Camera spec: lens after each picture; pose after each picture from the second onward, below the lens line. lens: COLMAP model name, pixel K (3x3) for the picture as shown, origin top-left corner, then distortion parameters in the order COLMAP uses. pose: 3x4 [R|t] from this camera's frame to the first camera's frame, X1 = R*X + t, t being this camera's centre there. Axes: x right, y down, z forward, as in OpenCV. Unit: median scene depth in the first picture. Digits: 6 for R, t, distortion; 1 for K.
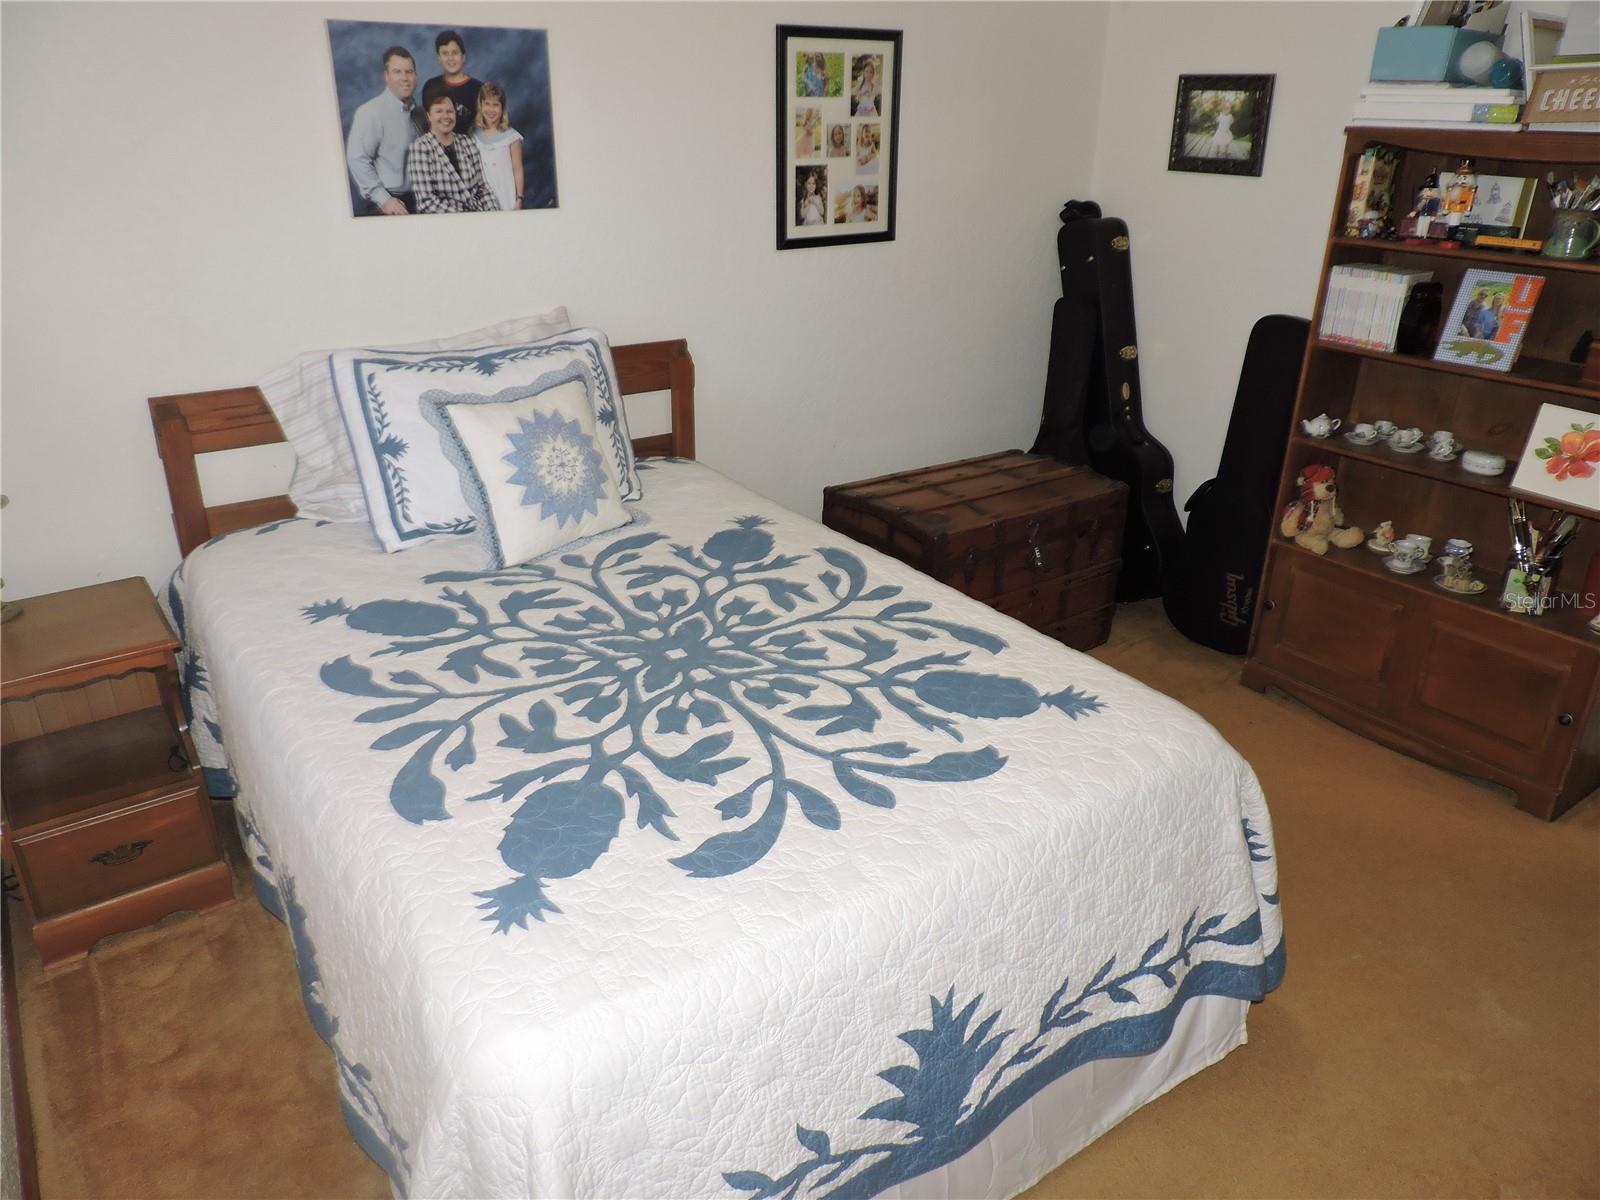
lens RADIAL K [[1141.0, 0, 790.8], [0, 1141.0, 593.1], [0, 0, 1]] dist [-0.014226, 0.004040]
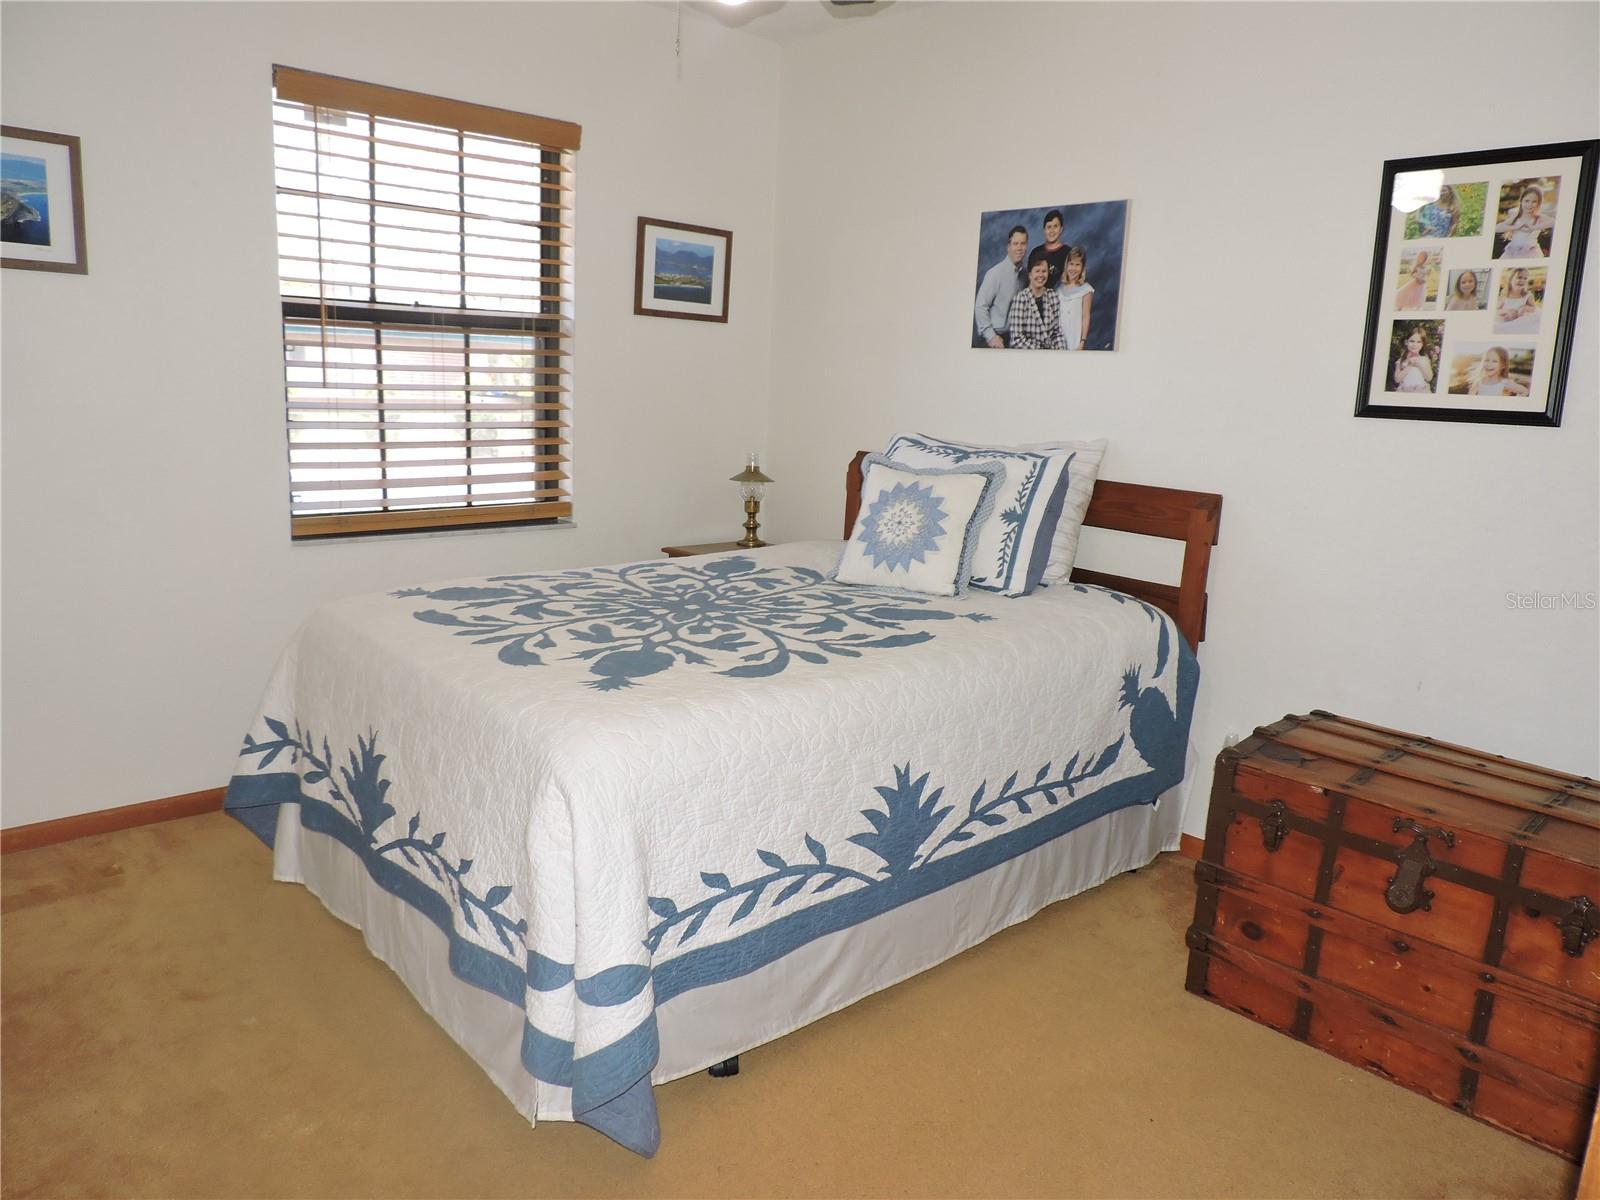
lens RADIAL K [[1141.0, 0, 811.0], [0, 1141.0, 605.8], [0, 0, 1]] dist [-0.014226, 0.004040]
pose [[0.130065, 0.203060, -0.970489, 0.951149], [-0.419957, 0.897952, 0.131600, -0.144768], [0.898175, 0.390447, 0.202069, 0.644416]]
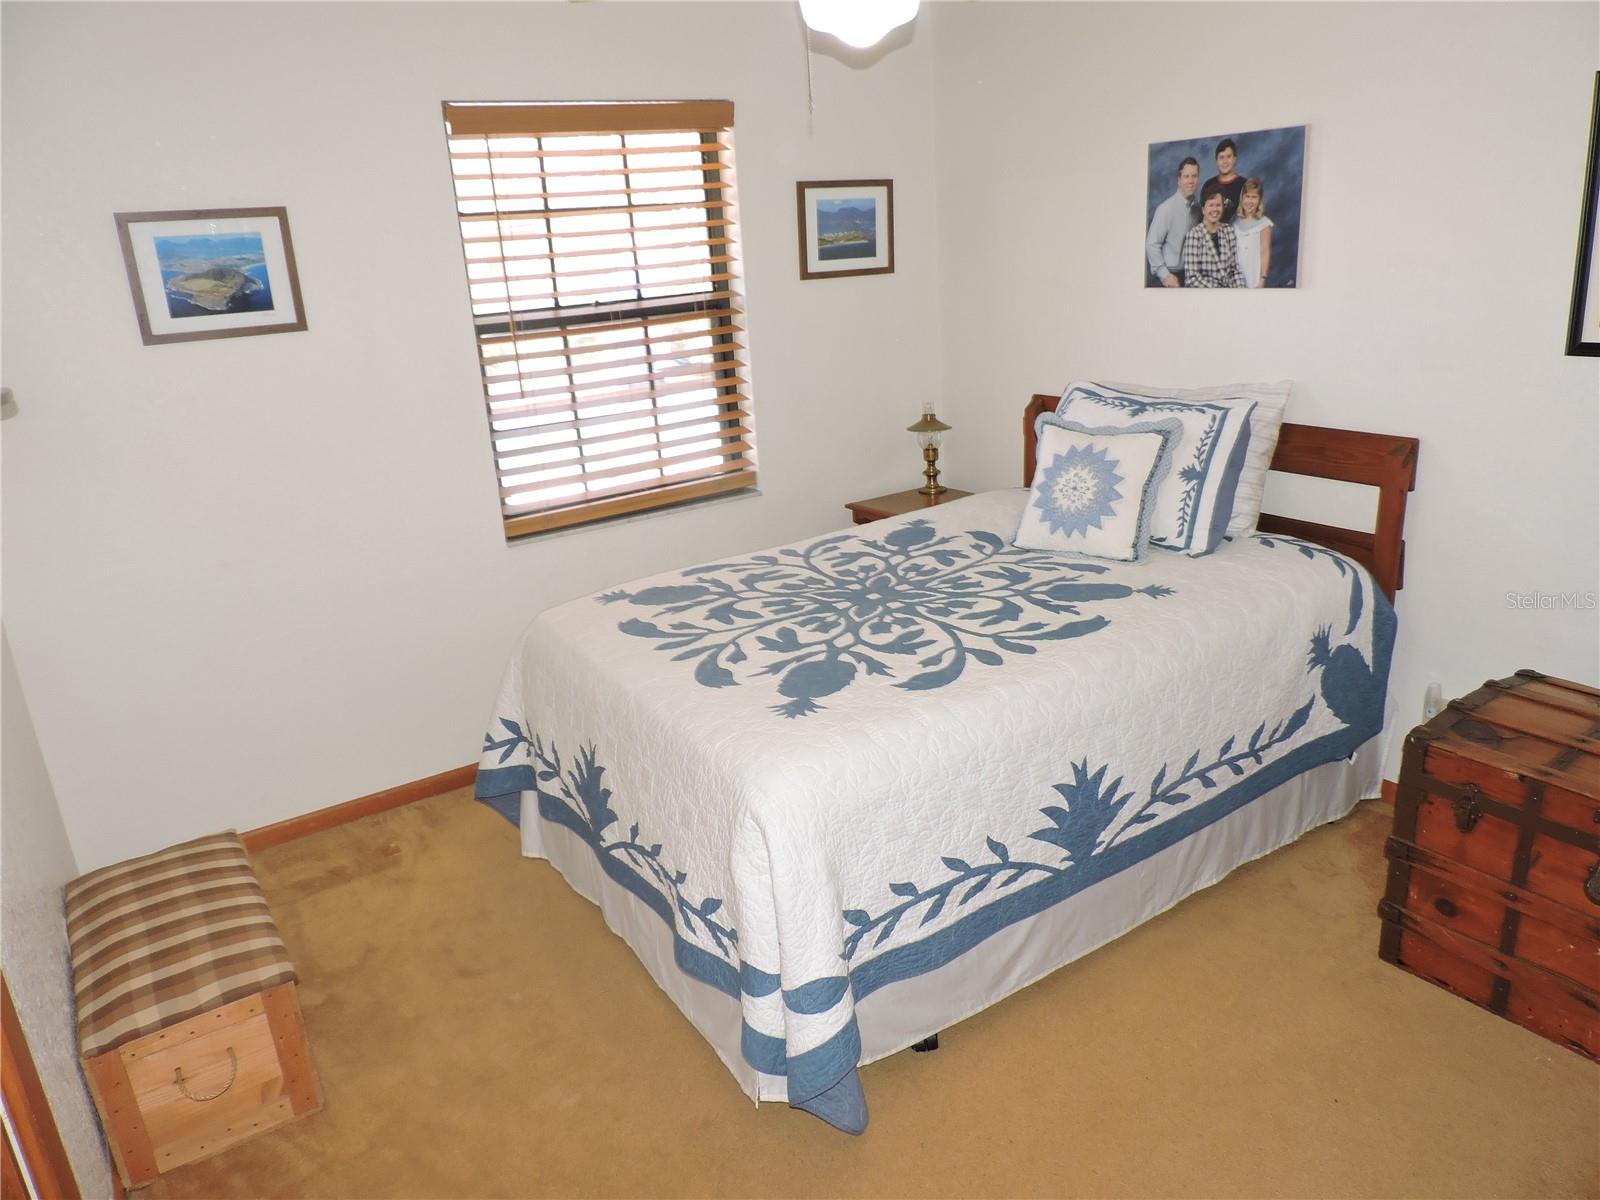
lens RADIAL K [[1141.0, 0, 820.2], [0, 1141.0, 603.7], [0, 0, 1]] dist [-0.014226, 0.004040]
pose [[-0.019097, 0.311300, -0.950120, 0.963487], [-0.325027, 0.896744, 0.300345, -0.264671], [0.945512, 0.314550, 0.084055, 0.621123]]
